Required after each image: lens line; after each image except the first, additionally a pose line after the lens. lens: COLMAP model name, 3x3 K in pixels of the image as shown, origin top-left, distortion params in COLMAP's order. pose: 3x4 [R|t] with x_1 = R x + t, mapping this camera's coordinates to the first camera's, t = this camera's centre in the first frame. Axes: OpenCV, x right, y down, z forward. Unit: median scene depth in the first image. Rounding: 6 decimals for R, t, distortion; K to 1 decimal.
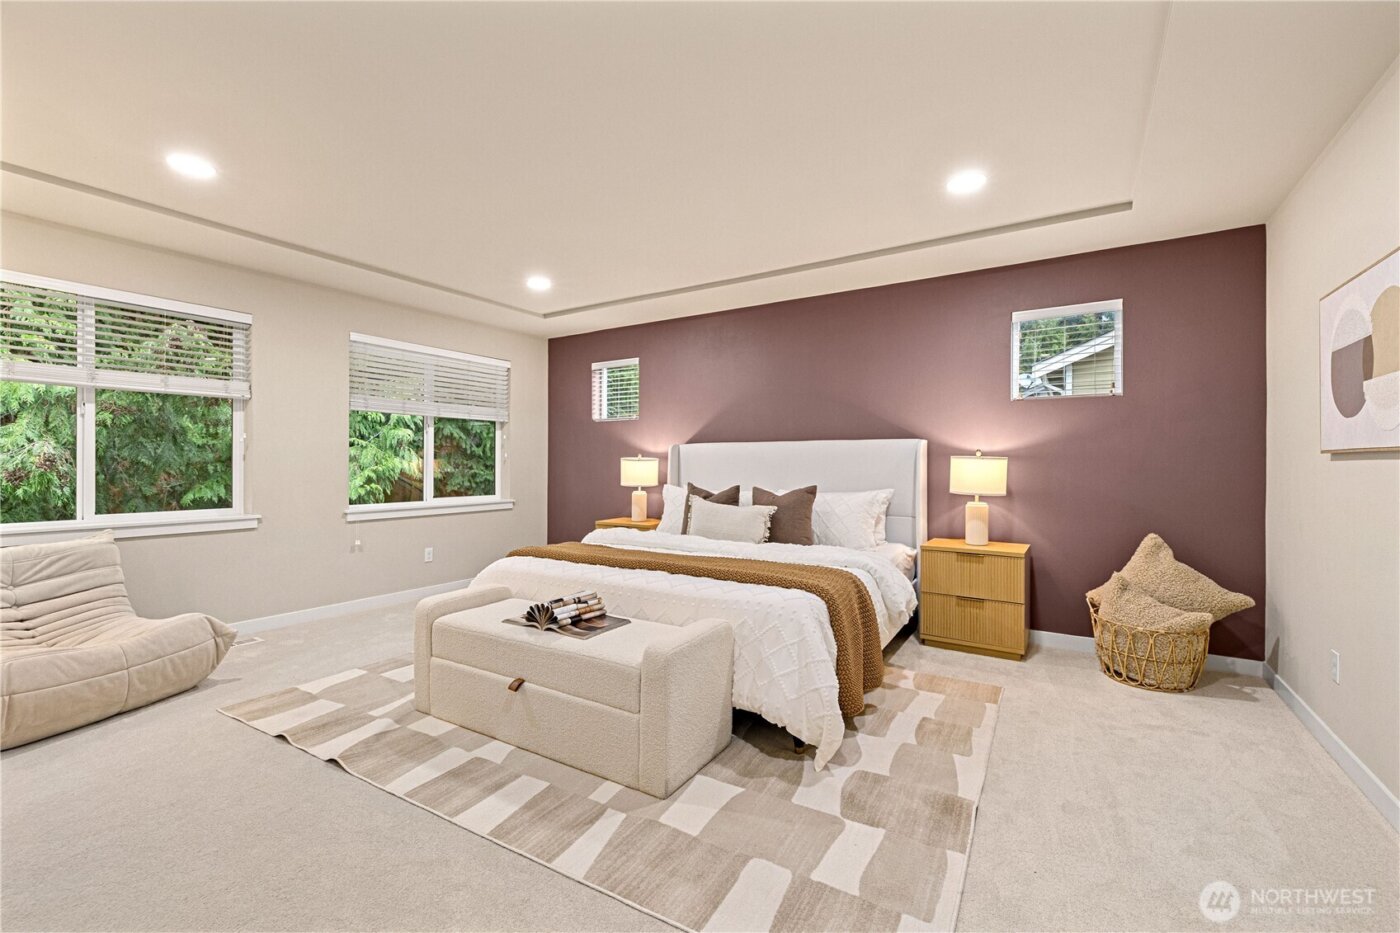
lens RADIAL K [[590.0, 0, 696.8], [0, 590.0, 461.5], [0, 0, 1]] dist [0.000402, -0.000057]
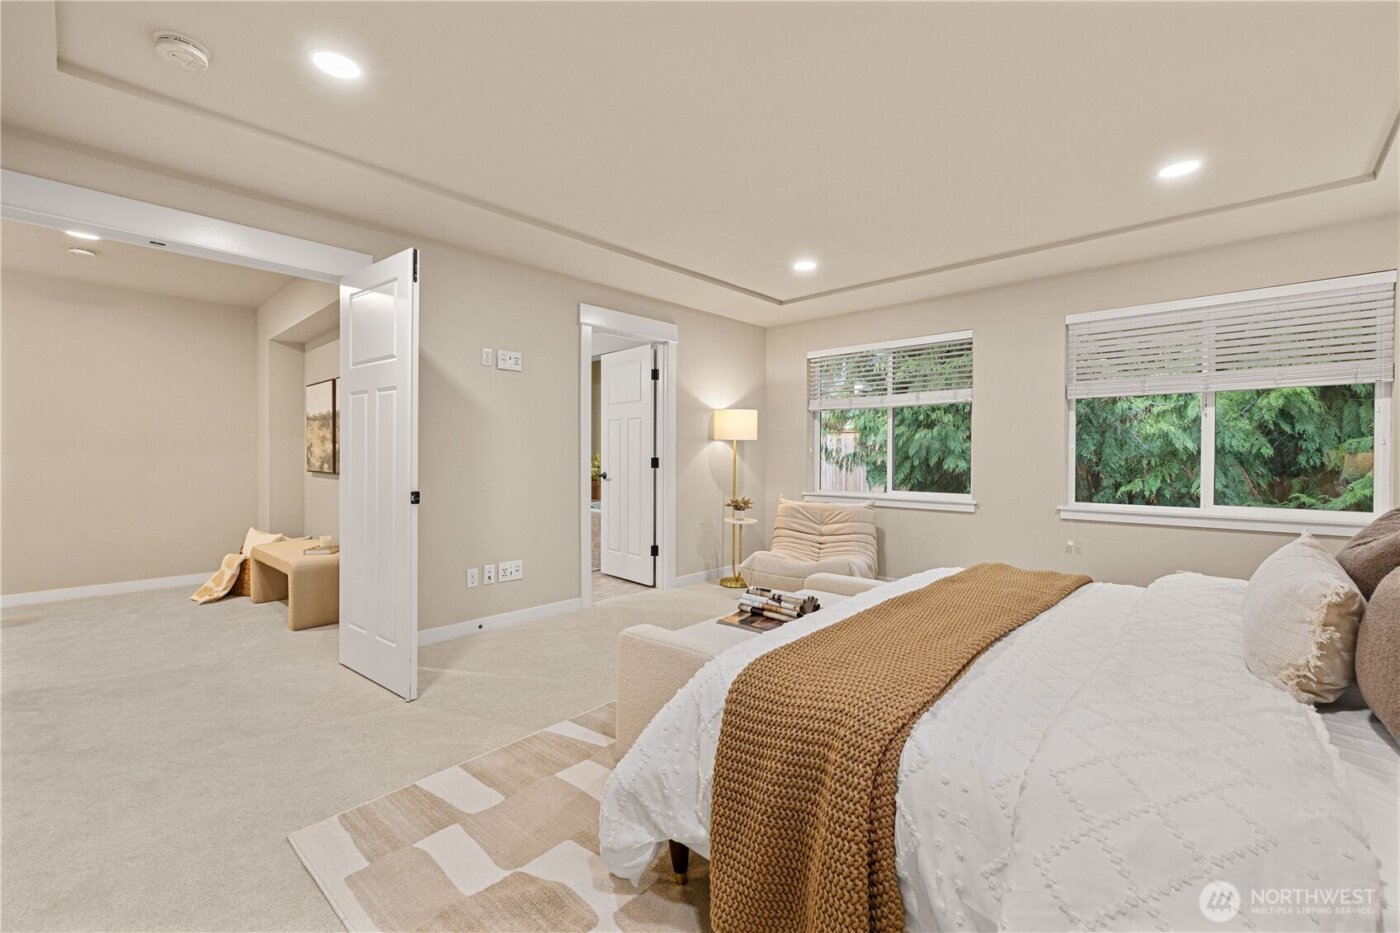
lens RADIAL K [[590.0, 0, 696.8], [0, 590.0, 461.5], [0, 0, 1]] dist [0.000402, -0.000057]
pose [[-0.186804, 0.004801, -0.982386, 0.533192], [0.000411, 0.999988, 0.004809, 0.007213], [0.982397, 0.000495, -0.186803, 0.734890]]
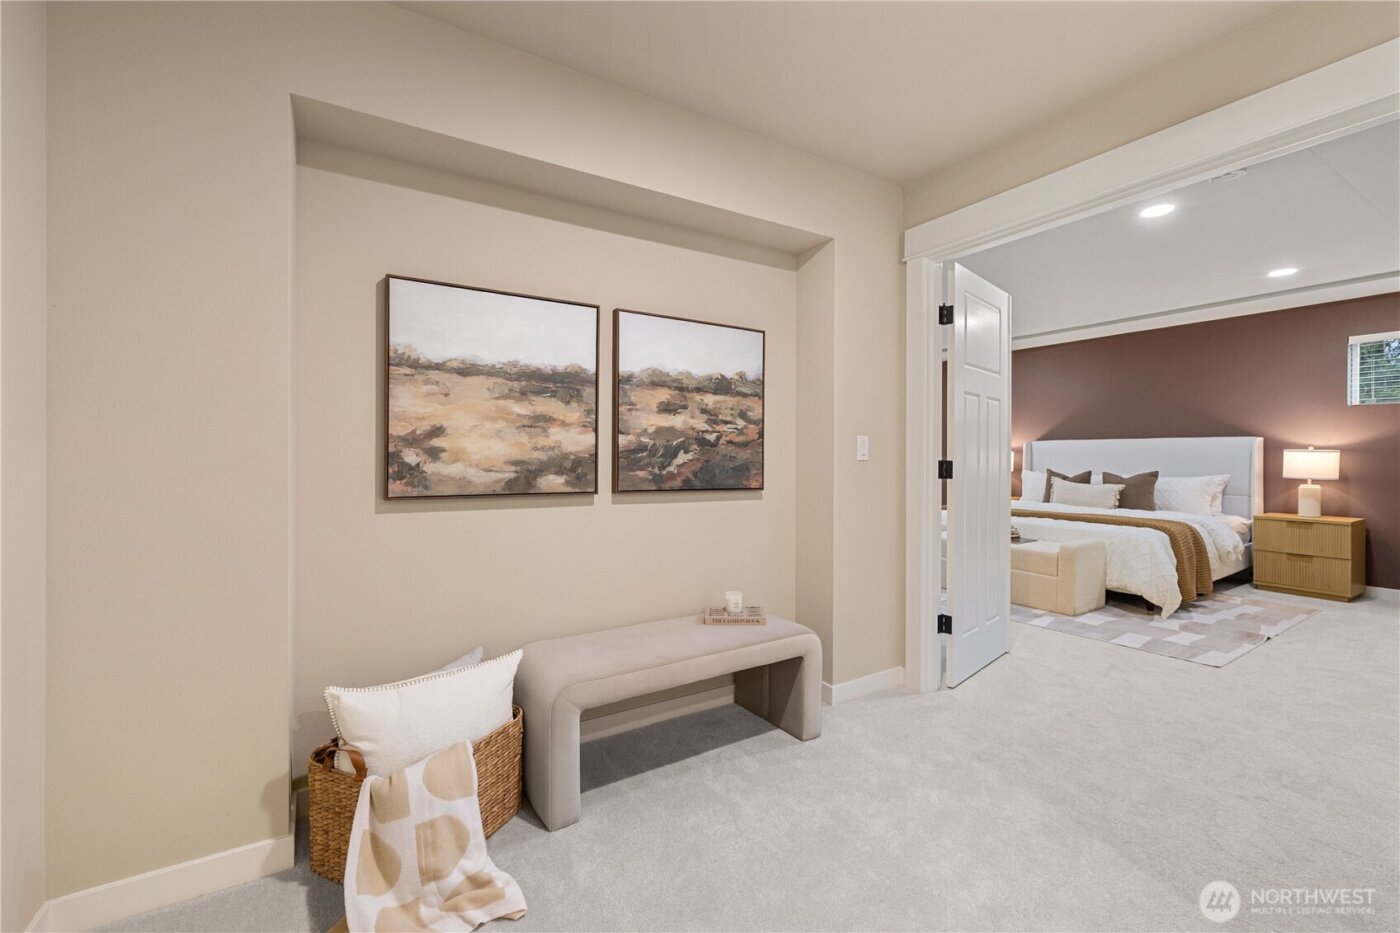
lens RADIAL K [[590.0, 0, 696.8], [0, 590.0, 461.5], [0, 0, 1]] dist [0.000402, -0.000057]
pose [[0.902004, 0.003186, -0.431715, -0.190960], [0.002634, 0.999914, 0.012883, -0.002966], [0.431719, -0.012758, 0.901918, -0.779271]]
